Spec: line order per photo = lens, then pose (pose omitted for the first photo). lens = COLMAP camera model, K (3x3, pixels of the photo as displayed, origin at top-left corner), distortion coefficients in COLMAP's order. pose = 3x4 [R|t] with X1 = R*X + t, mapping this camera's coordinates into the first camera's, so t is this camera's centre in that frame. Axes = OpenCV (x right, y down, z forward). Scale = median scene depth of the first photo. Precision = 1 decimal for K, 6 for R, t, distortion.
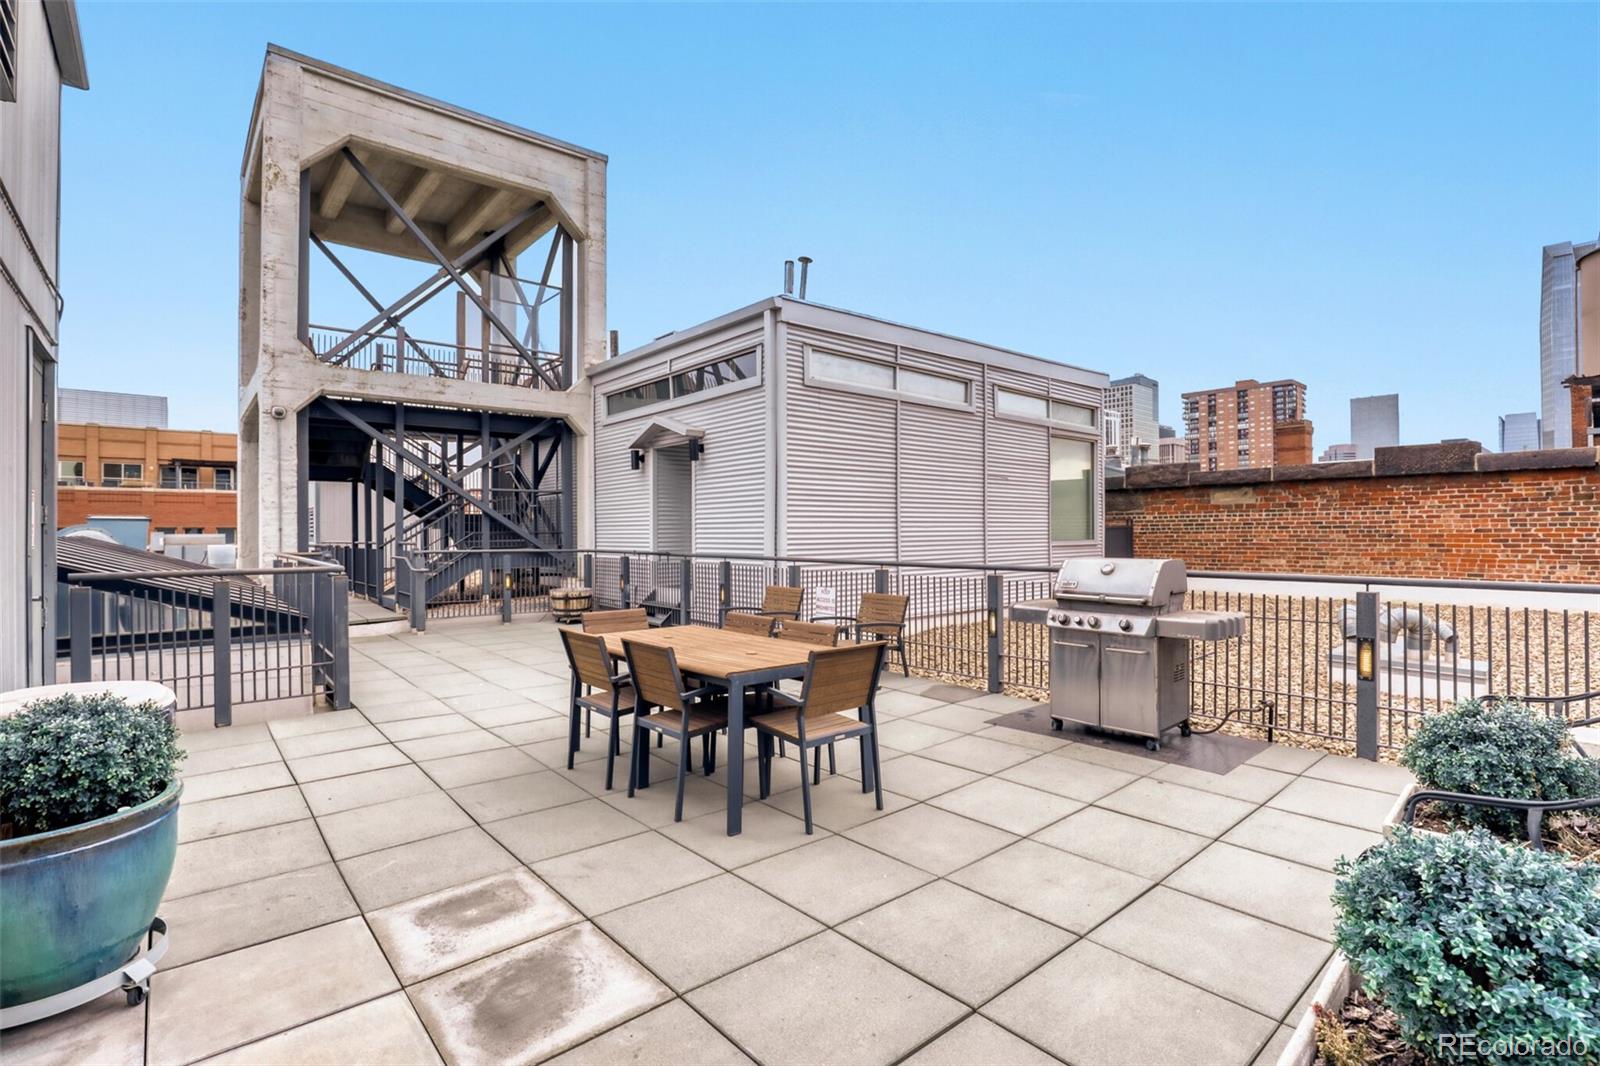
lens RADIAL K [[768.0, 0, 800.0], [0, 768.0, 533.0], [0, 0, 1]] dist [-0.035835, -0.000051]
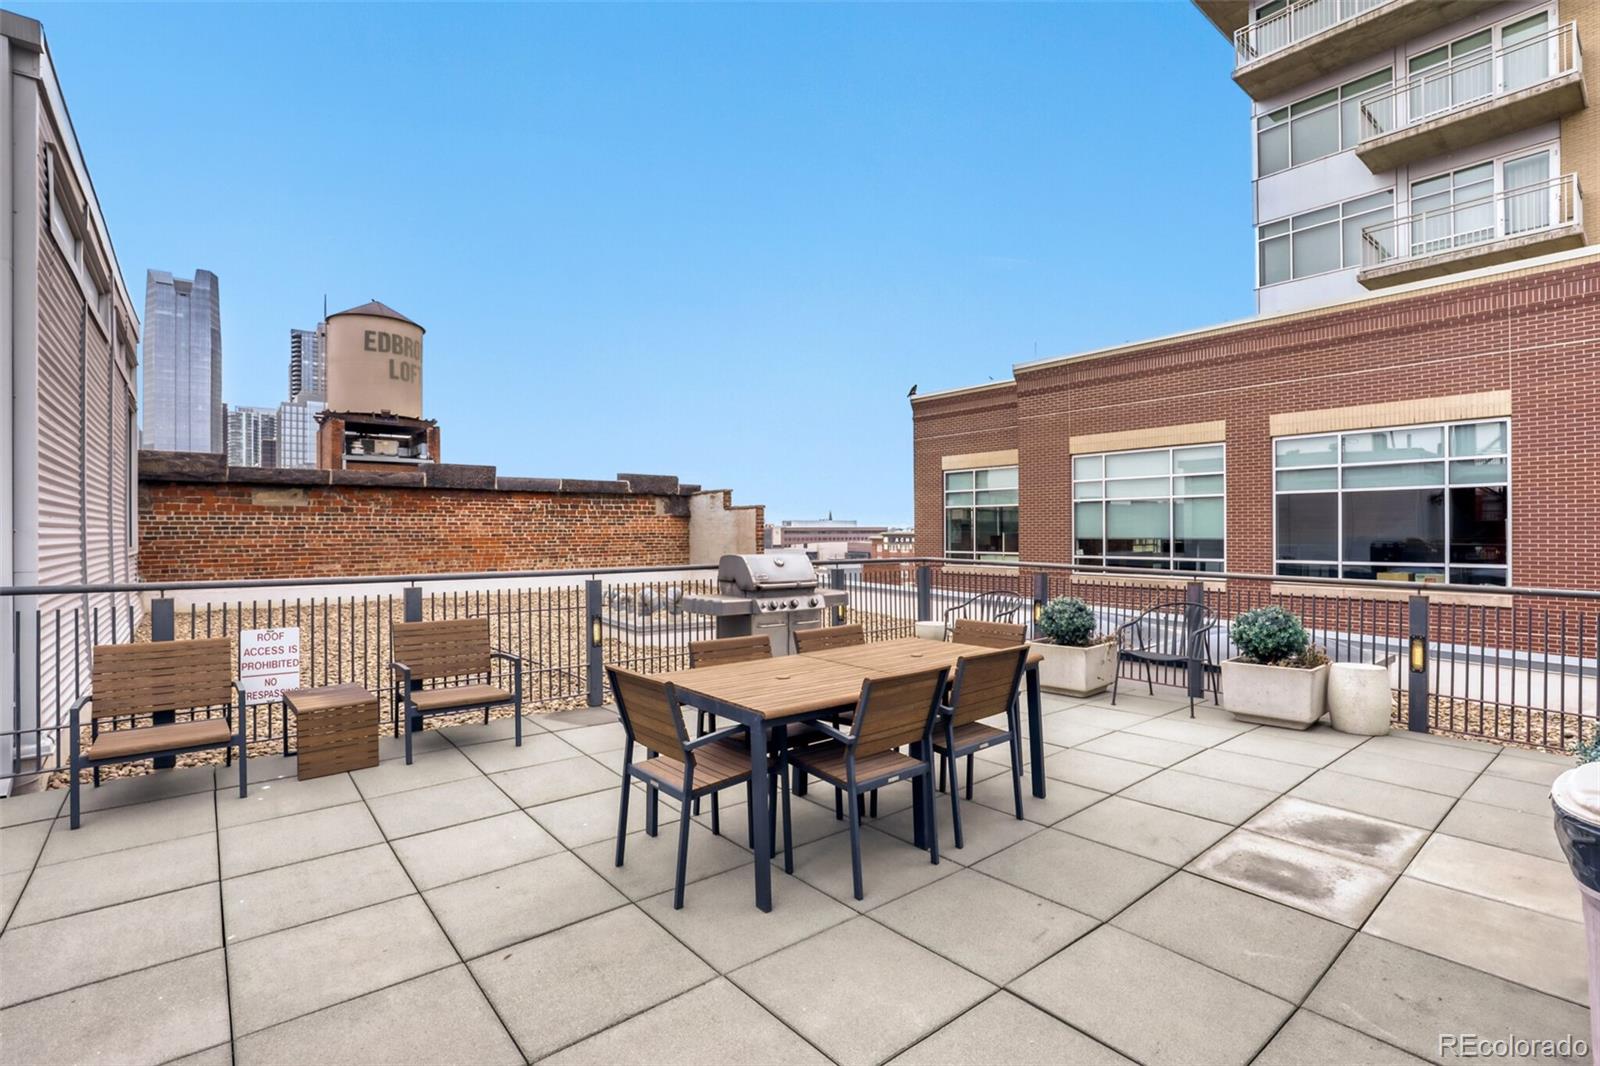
lens RADIAL K [[754.2, 0, 807.8], [0, 754.2, 544.2], [0, 0, 1]] dist [-0.025279, 0.001228]
pose [[-0.006898, -0.009015, 0.999936, -0.404261], [0.004314, 0.999950, 0.009045, 0.002958], [-0.999967, 0.004376, -0.006859, 0.456703]]
